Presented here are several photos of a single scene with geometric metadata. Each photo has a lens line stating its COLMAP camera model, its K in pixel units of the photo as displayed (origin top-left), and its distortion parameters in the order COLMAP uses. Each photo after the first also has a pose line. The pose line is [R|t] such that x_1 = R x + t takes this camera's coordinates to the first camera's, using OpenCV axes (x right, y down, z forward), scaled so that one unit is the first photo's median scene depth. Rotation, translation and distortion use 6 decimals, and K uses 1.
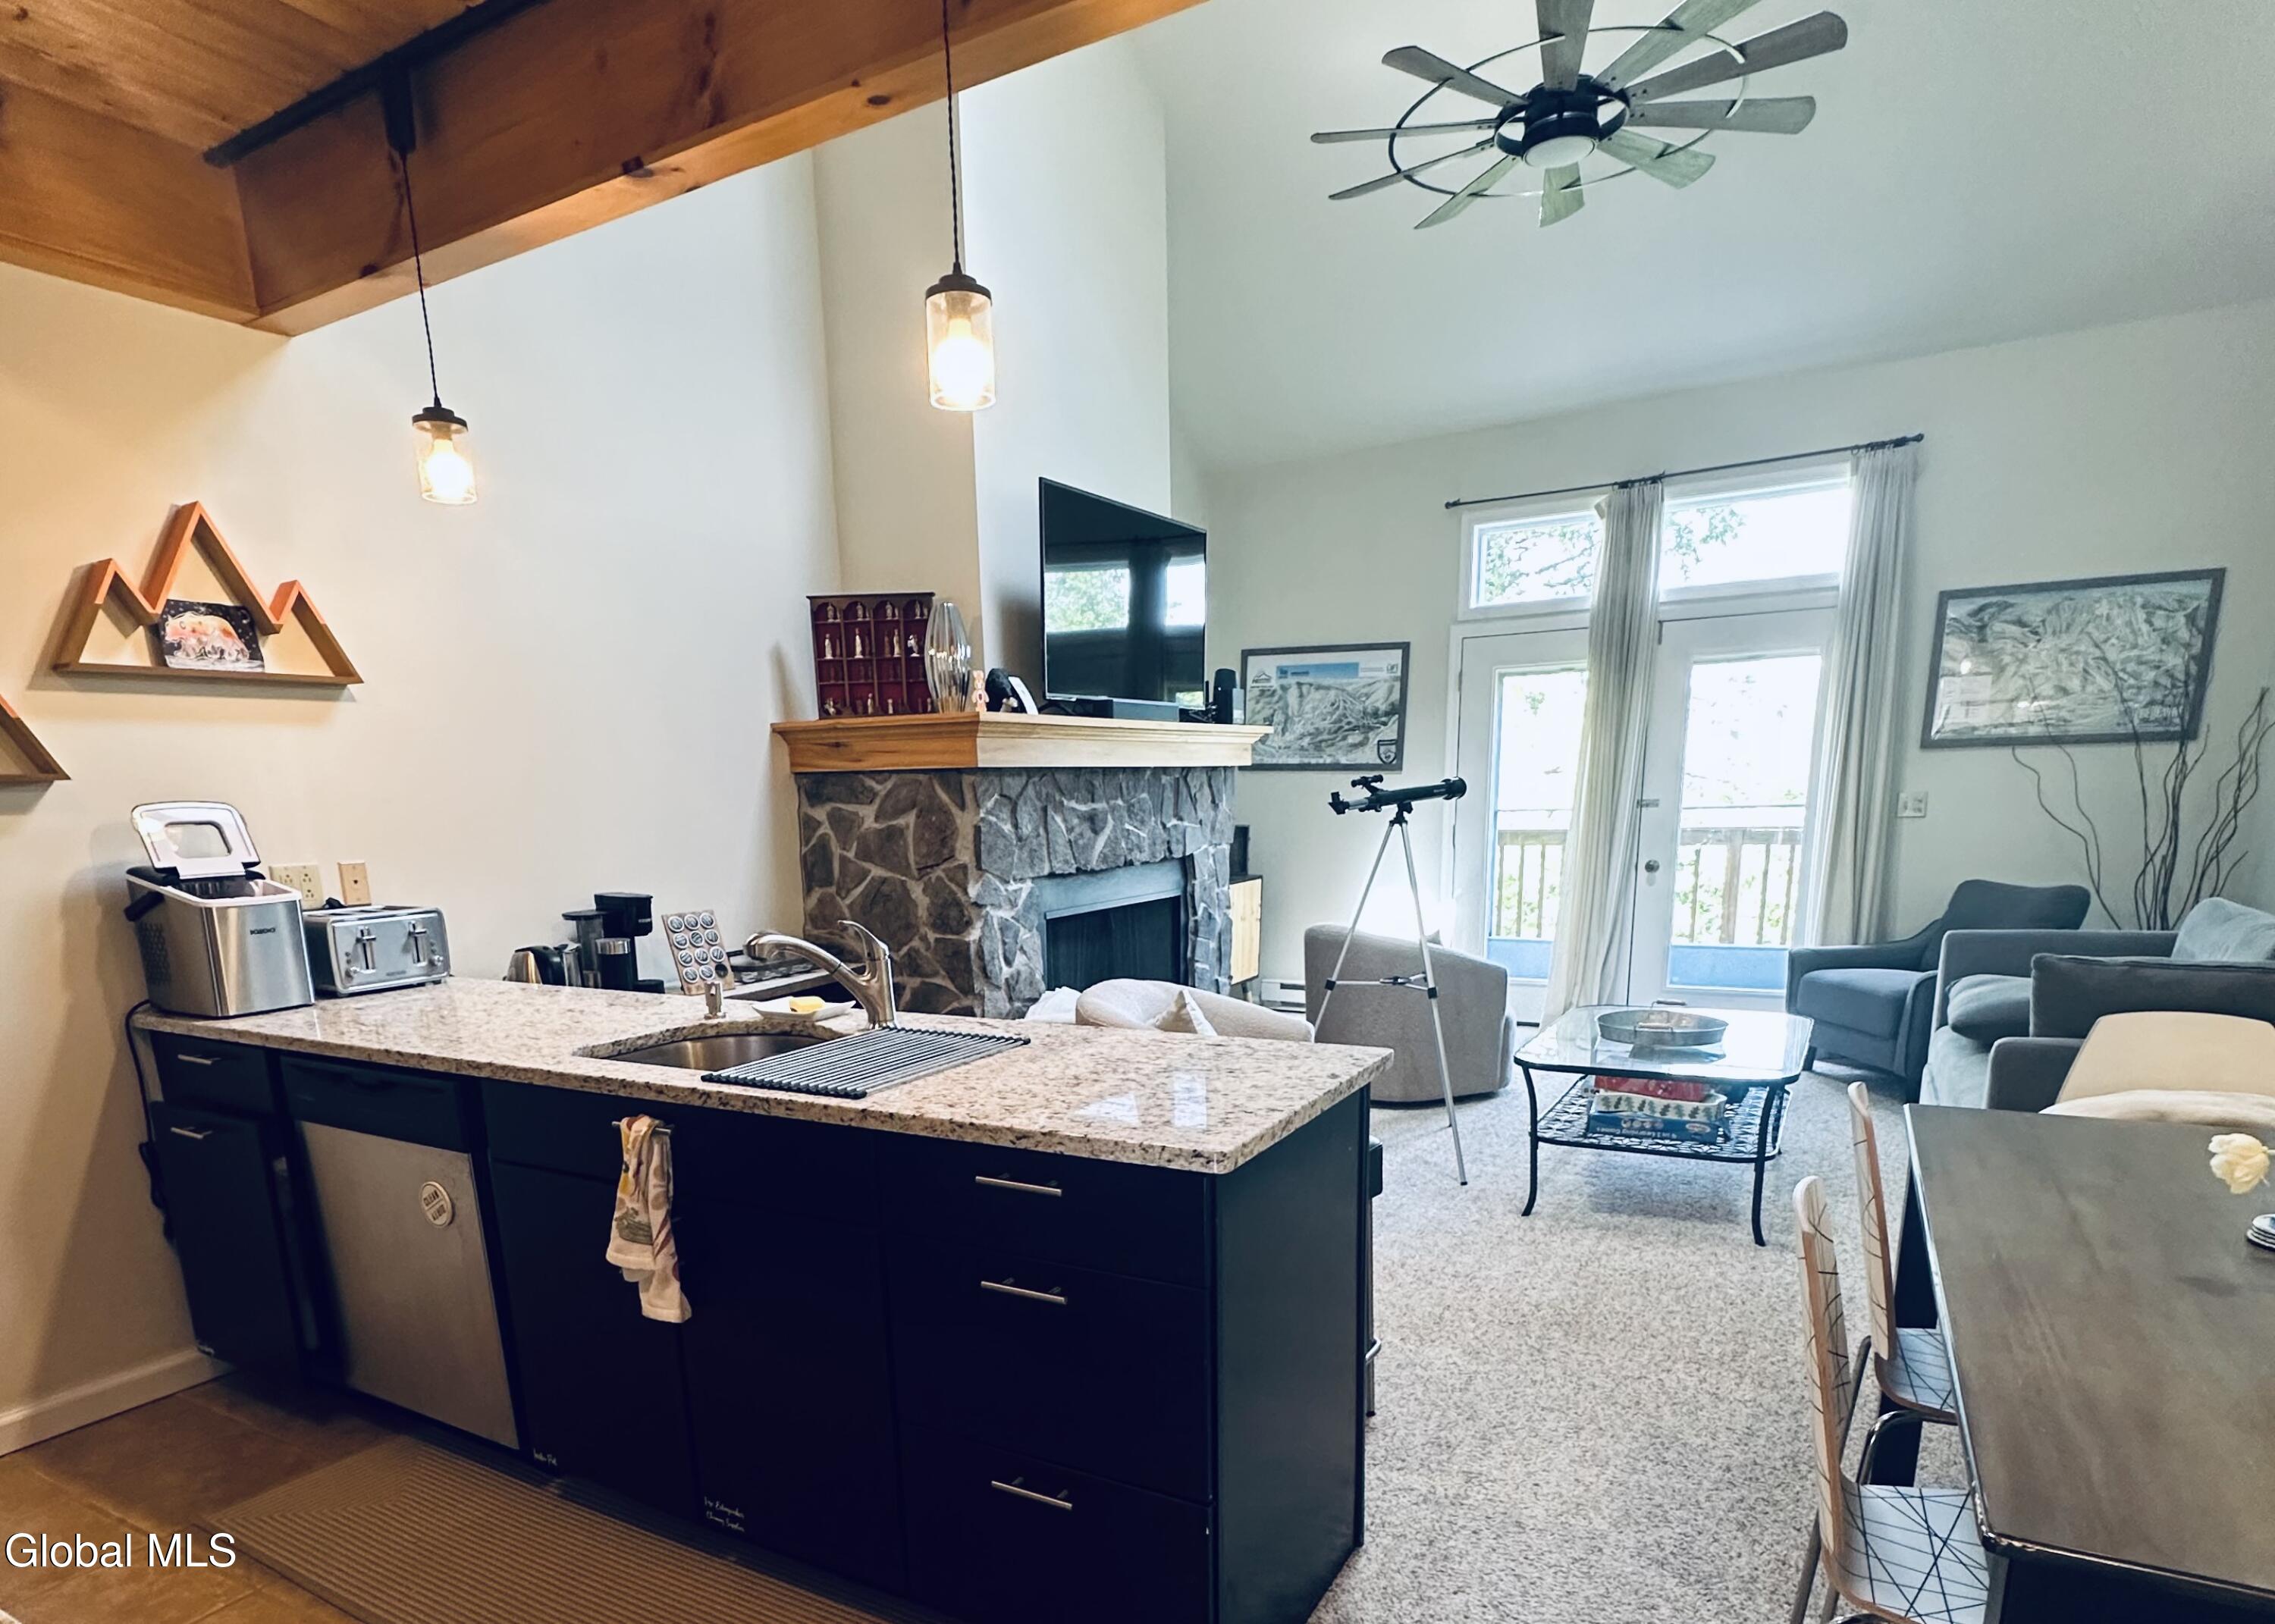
lens RADIAL K [[1284.7, 0, 1078.2], [0, 1284.7, 1107.8], [0, 0, 1]] dist [-0.004296, -0.001684]
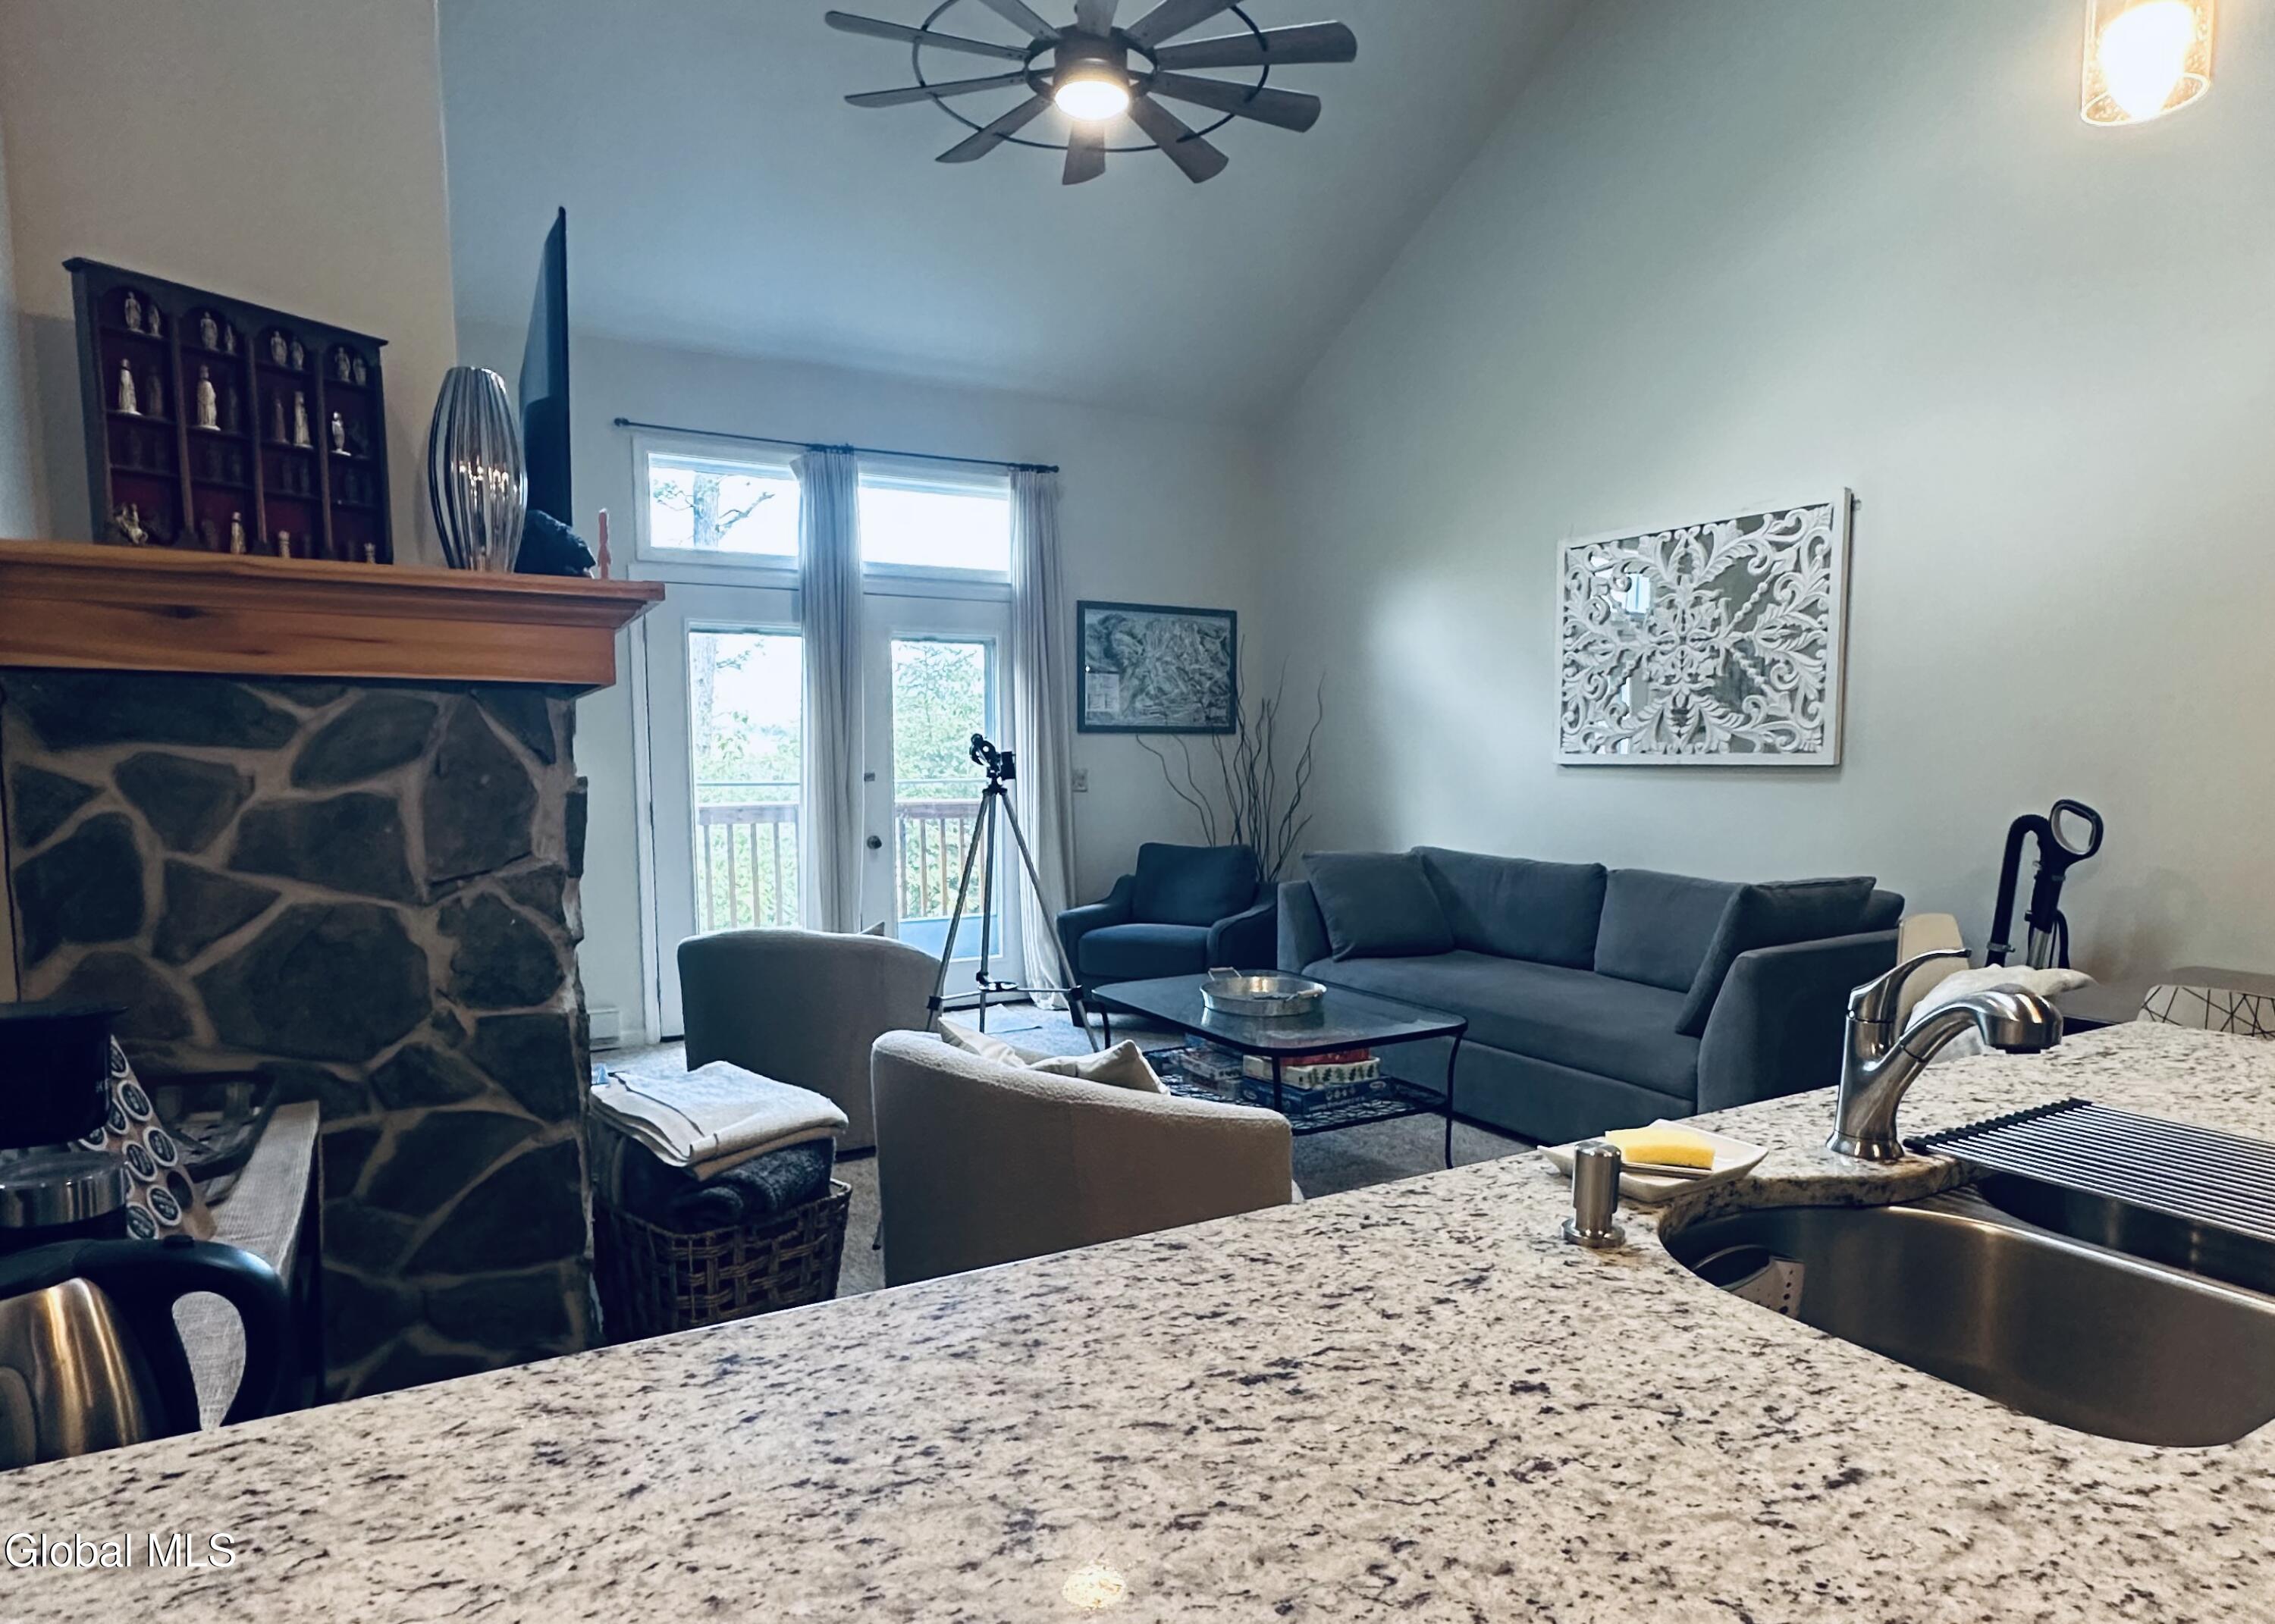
lens RADIAL K [[1289.4, 0, 1141.5], [0, 1289.4, 879.0], [0, 0, 1]] dist [-0.004278, -0.000094]
pose [[0.495400, -0.055606, 0.866883, -0.337339], [0.197274, 0.979076, -0.049934, -0.091035], [-0.845968, 0.195750, 0.496004, 0.440634]]
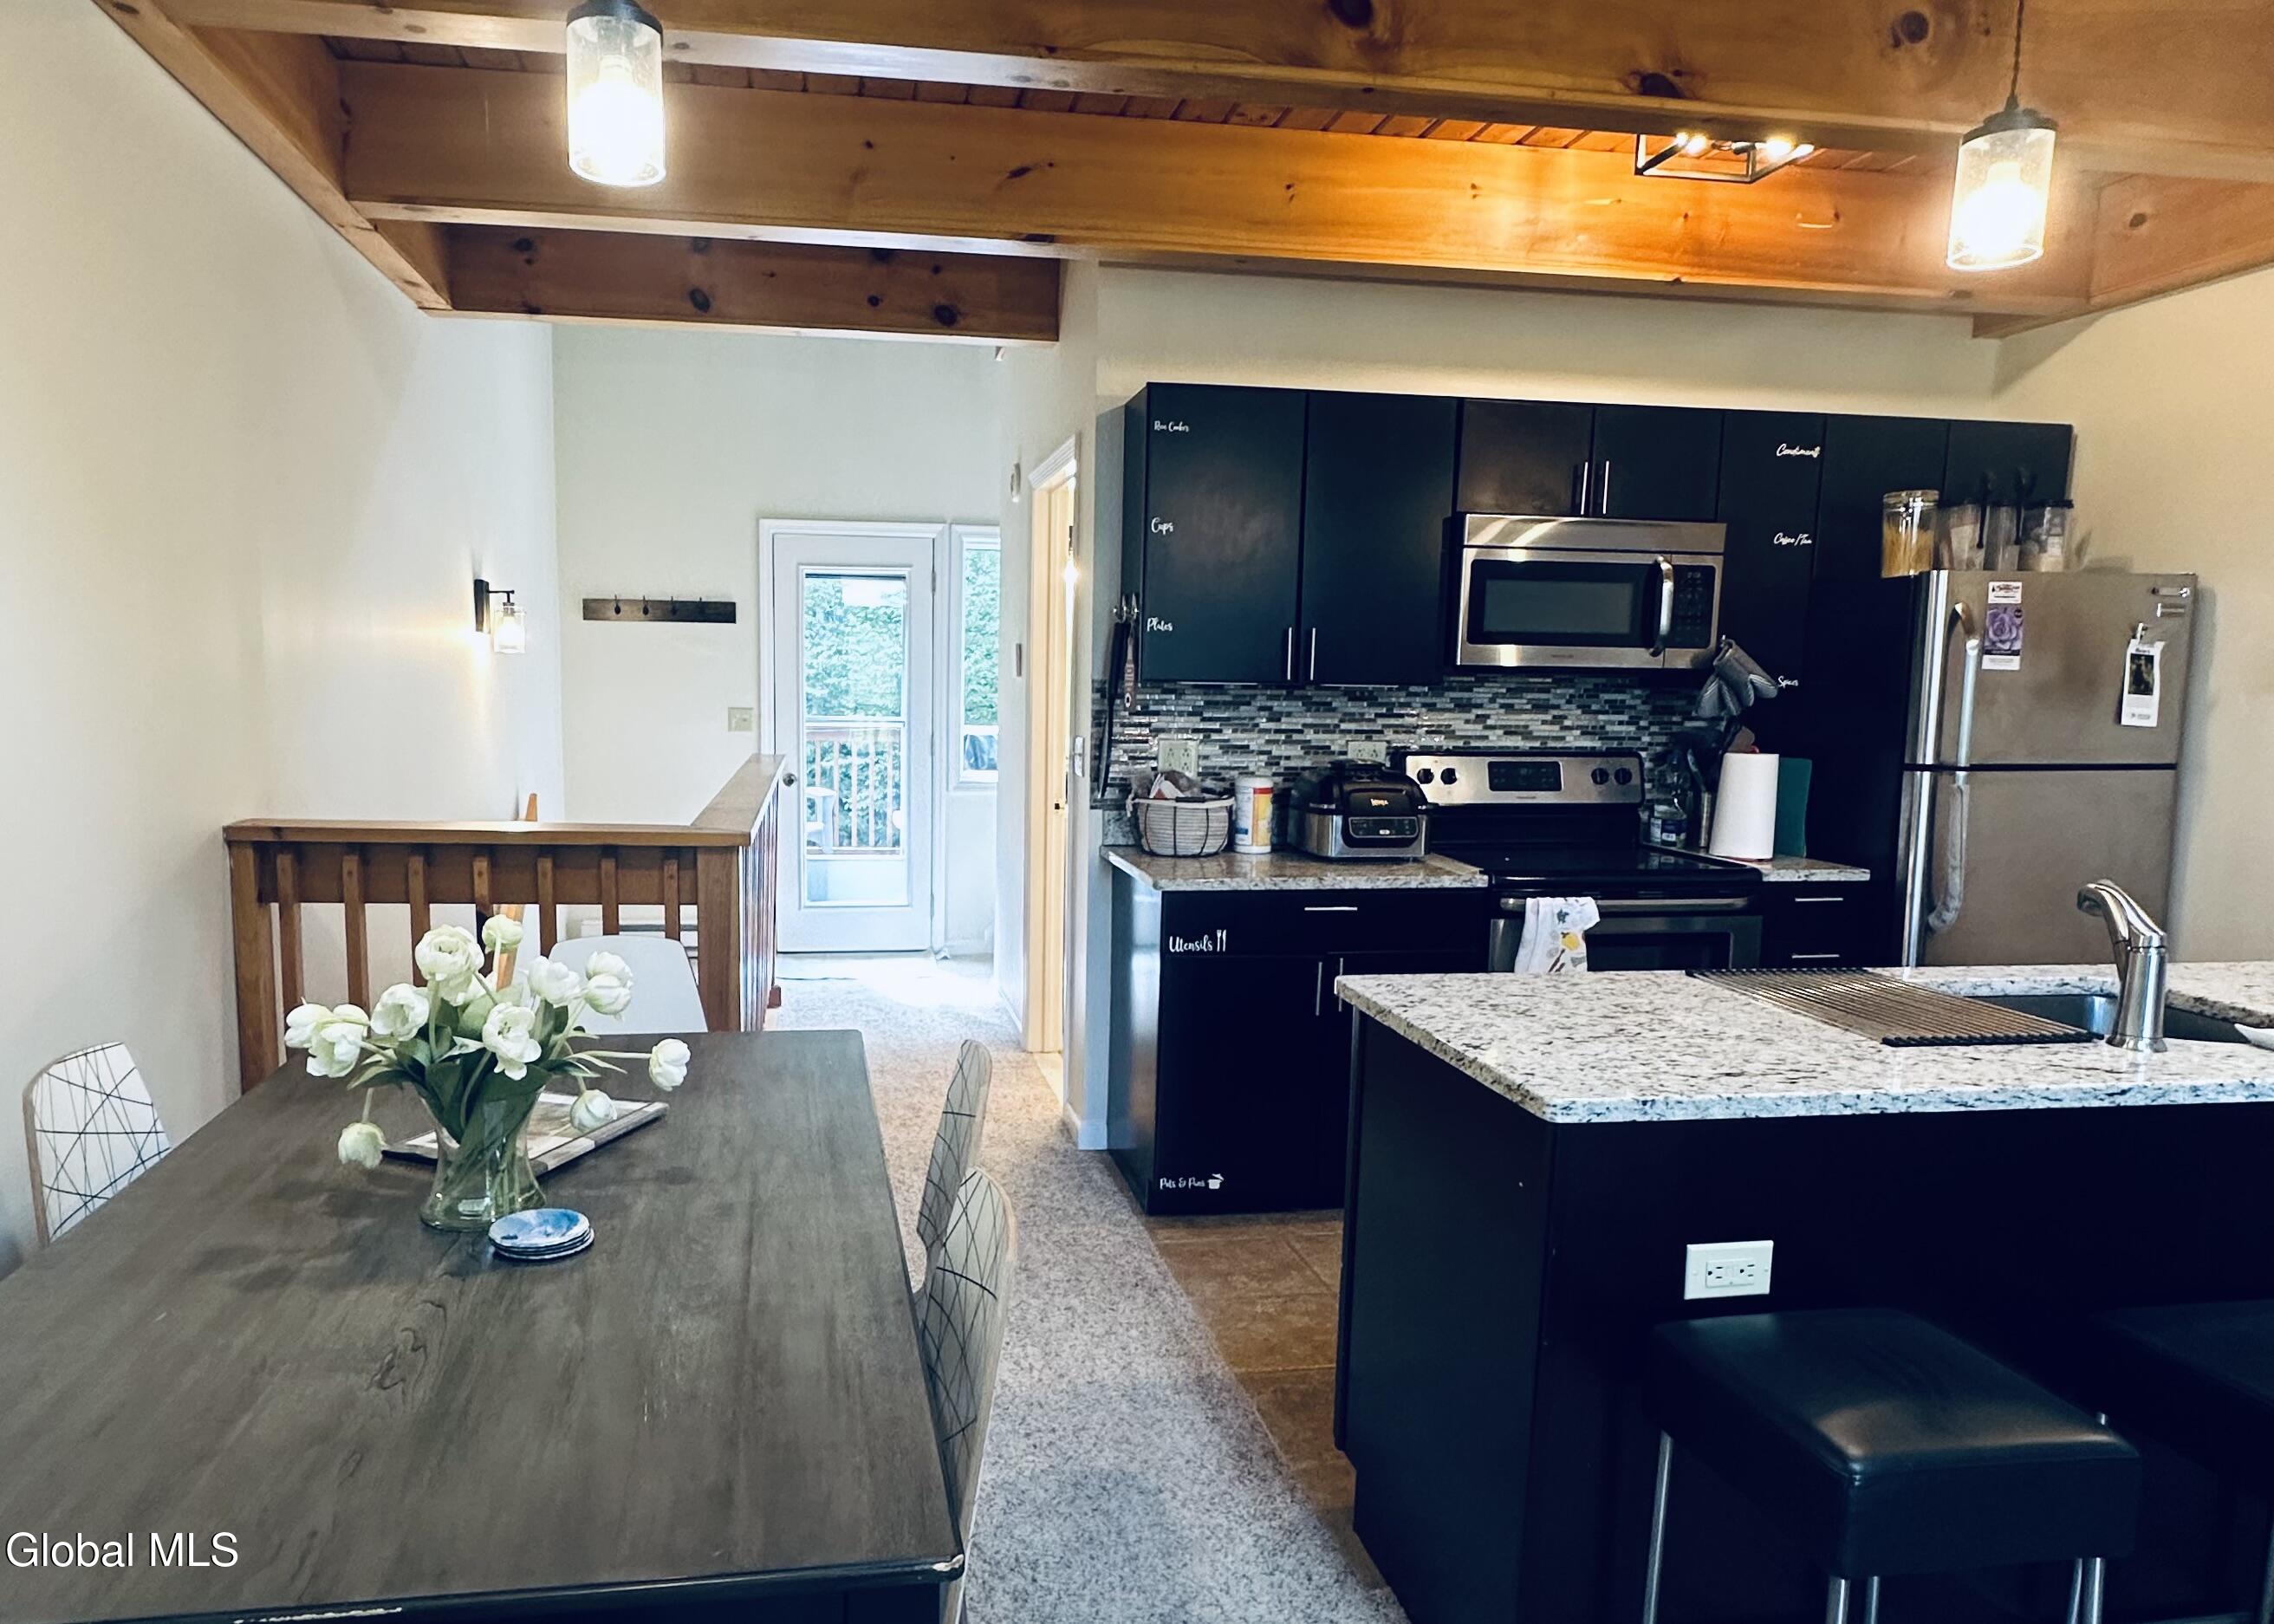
lens RADIAL K [[1410.8, 0, 1015.9], [0, 1410.8, 855.7], [0, 0, 1]] dist [-0.005409, 0.003184]
pose [[-0.781894, 0.095873, -0.615995, 0.370937], [-0.142476, 0.934472, 0.326288, -0.149781], [0.606912, 0.342887, -0.716998, 0.522371]]
